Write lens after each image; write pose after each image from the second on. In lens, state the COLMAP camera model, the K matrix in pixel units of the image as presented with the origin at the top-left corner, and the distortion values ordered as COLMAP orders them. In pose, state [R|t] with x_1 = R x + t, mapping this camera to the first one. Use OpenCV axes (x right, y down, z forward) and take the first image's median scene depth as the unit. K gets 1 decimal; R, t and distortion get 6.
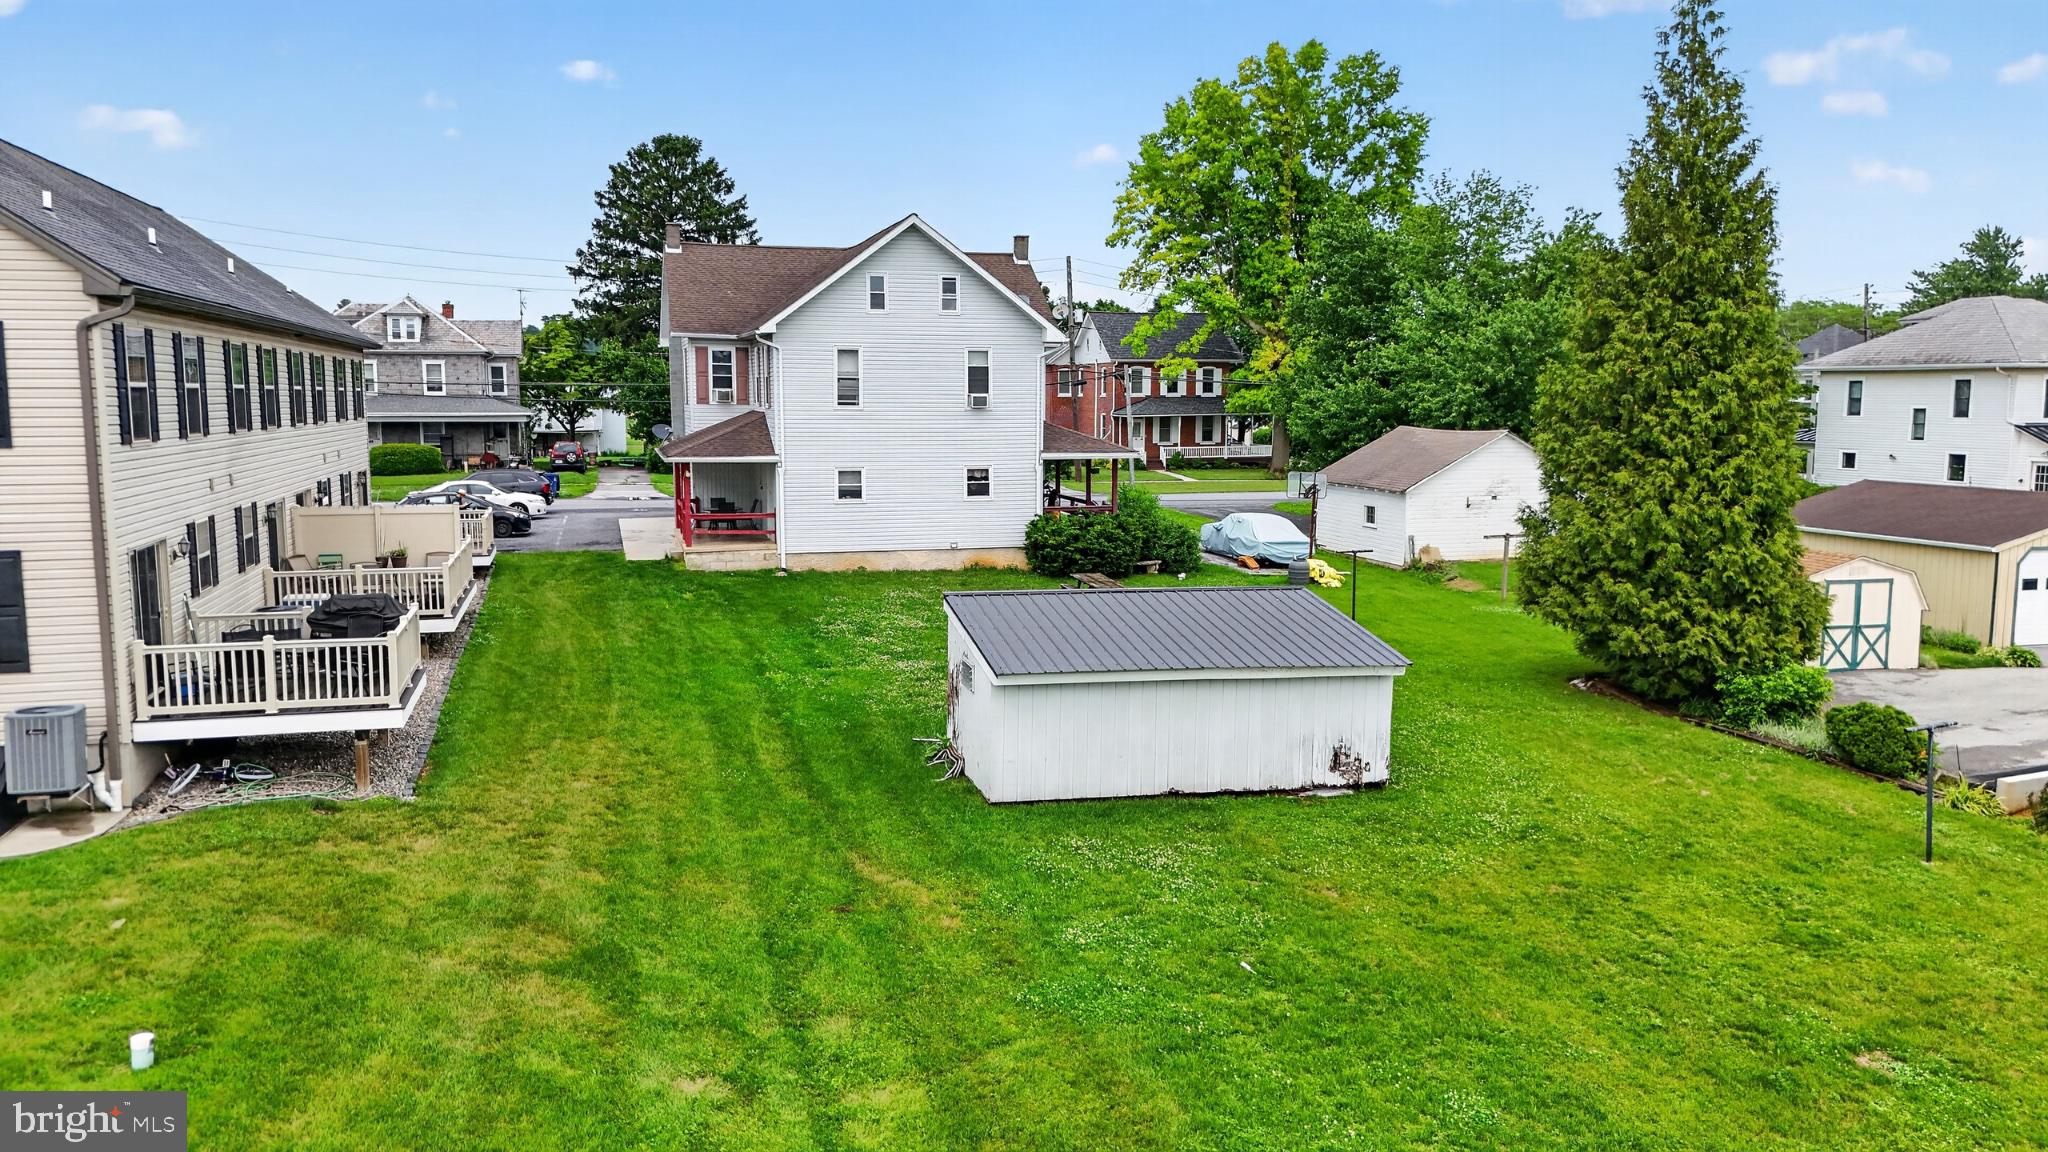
lens RADIAL K [[1516.2, 0, 1024.0], [0, 1516.2, 576.0], [0, 0, 1]] dist [0.067433, -0.066062]
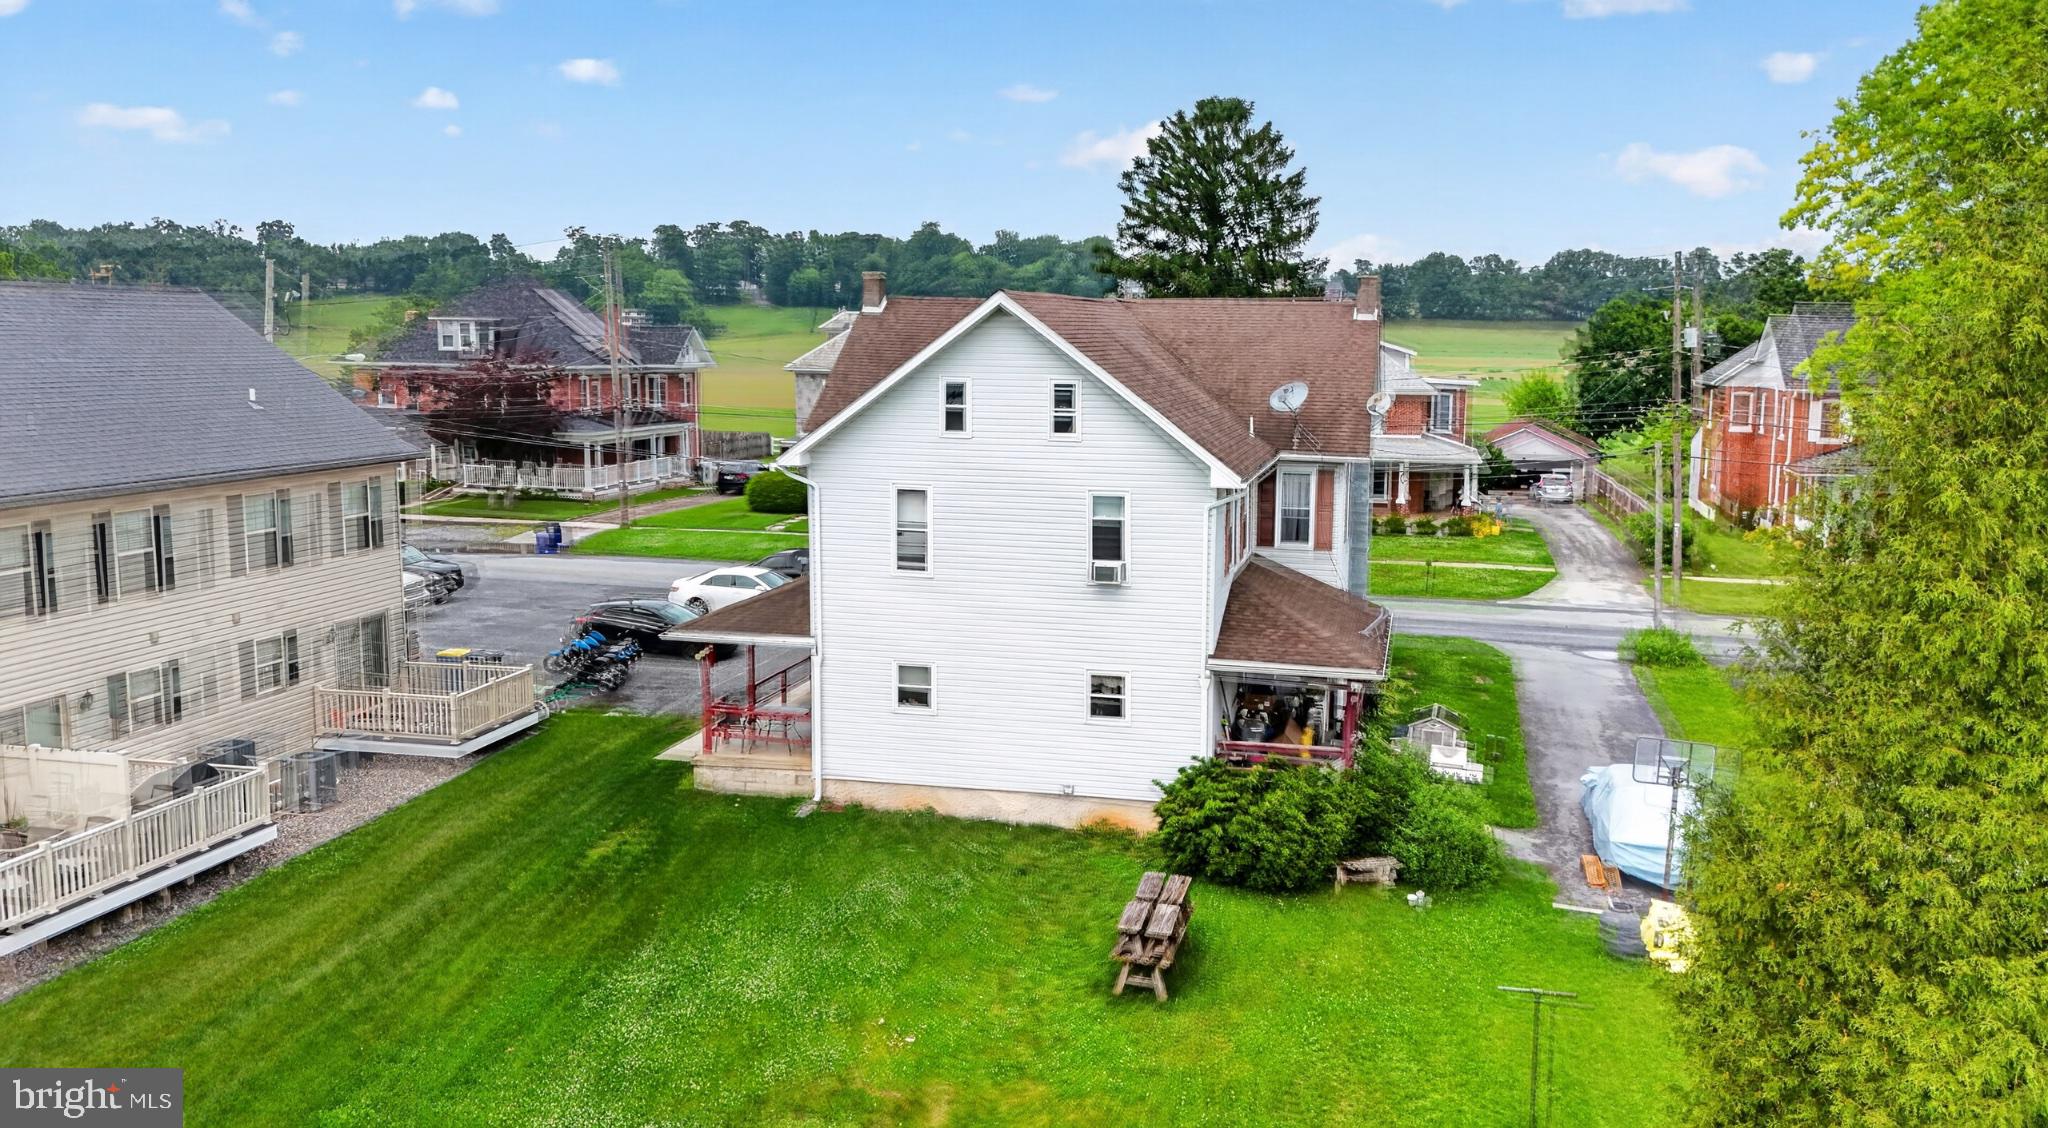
lens RADIAL K [[1691.4, 0, 1040.4], [0, 1691.4, 553.9], [0, 0, 1]] dist [0.126979, -0.276005]
pose [[0.881204, 0.075225, -0.466712, 0.281579], [-0.072287, 0.997090, 0.024226, -0.141379], [0.467176, 0.012389, 0.884078, 0.363349]]
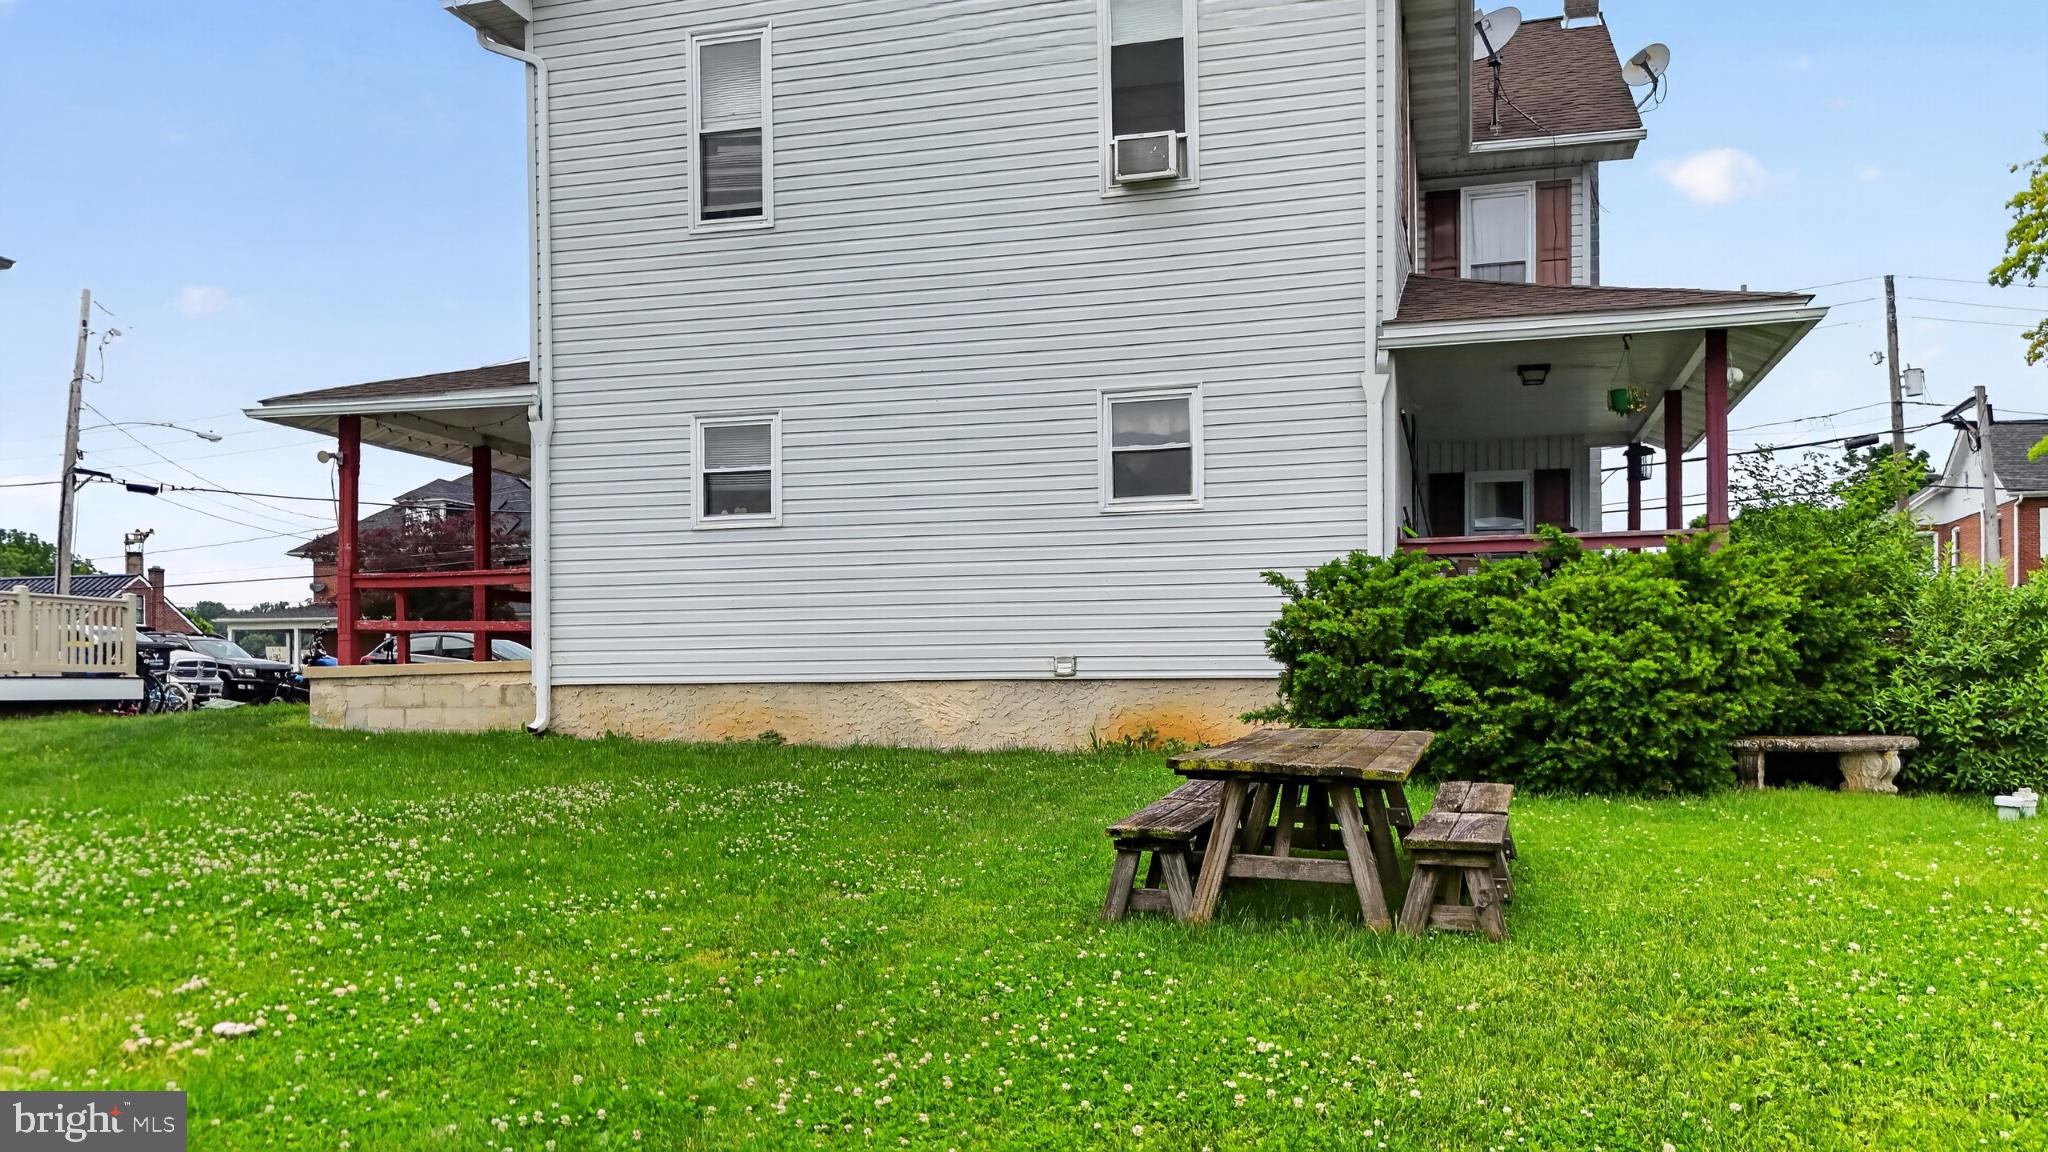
lens RADIAL K [[1561.0, 0, 1020.1], [0, 1561.0, 677.3], [0, 0, 1]] dist [0.018487, 0.002171]
pose [[0.854917, -0.008757, -0.518691, 0.102568], [-0.057751, 0.992036, -0.111935, 0.015425], [0.515540, 0.125650, 0.847603, 0.765555]]
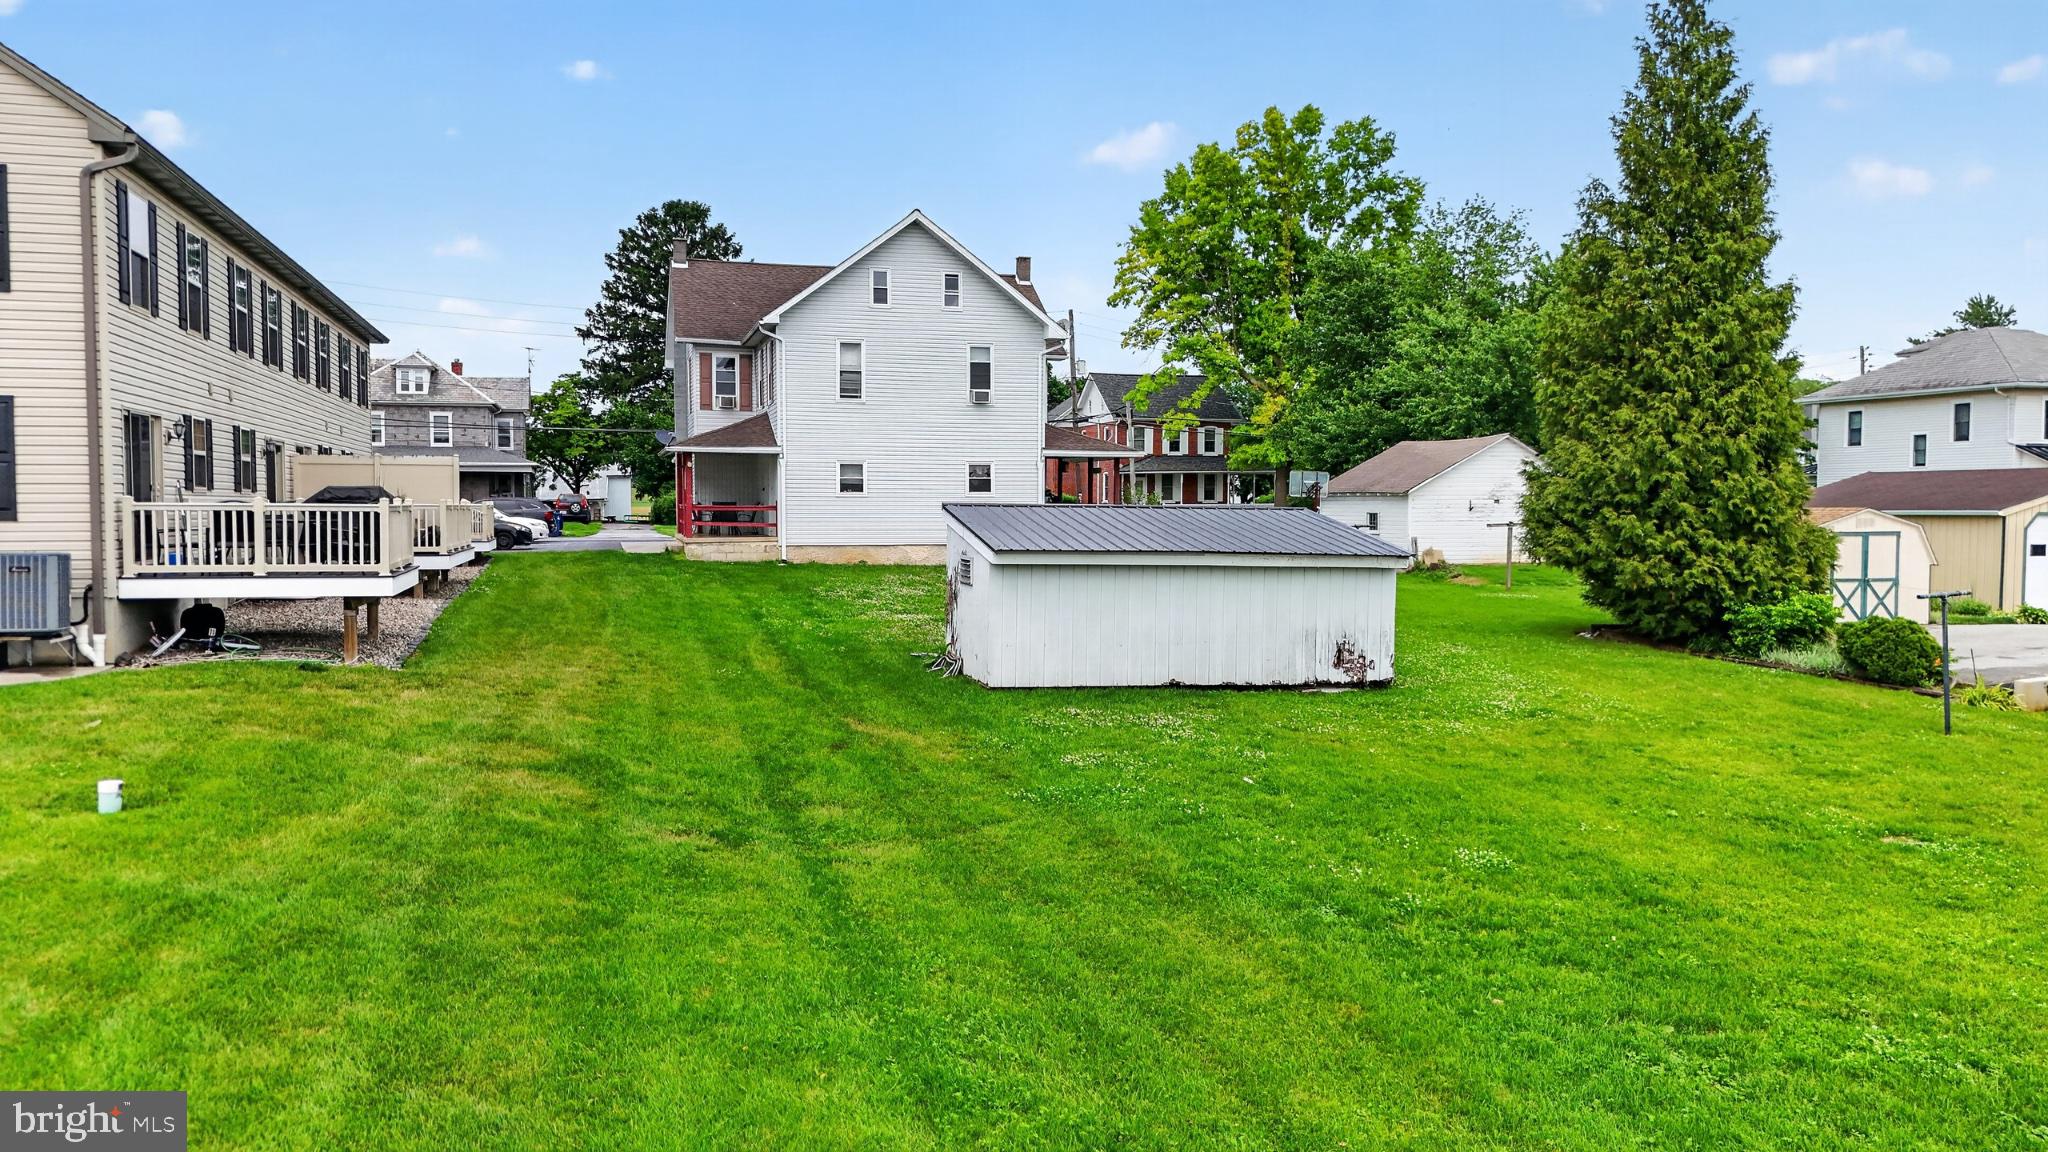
lens RADIAL K [[1516.2, 0, 1024.0], [0, 1516.2, 576.0], [0, 0, 1]] dist [0.067433, -0.066062]
pose [[0.999996, 0.001179, -0.002558, 0.001740], [-0.001359, 0.997413, -0.071870, 0.076296], [0.002467, 0.071873, 0.997411, 0.007949]]
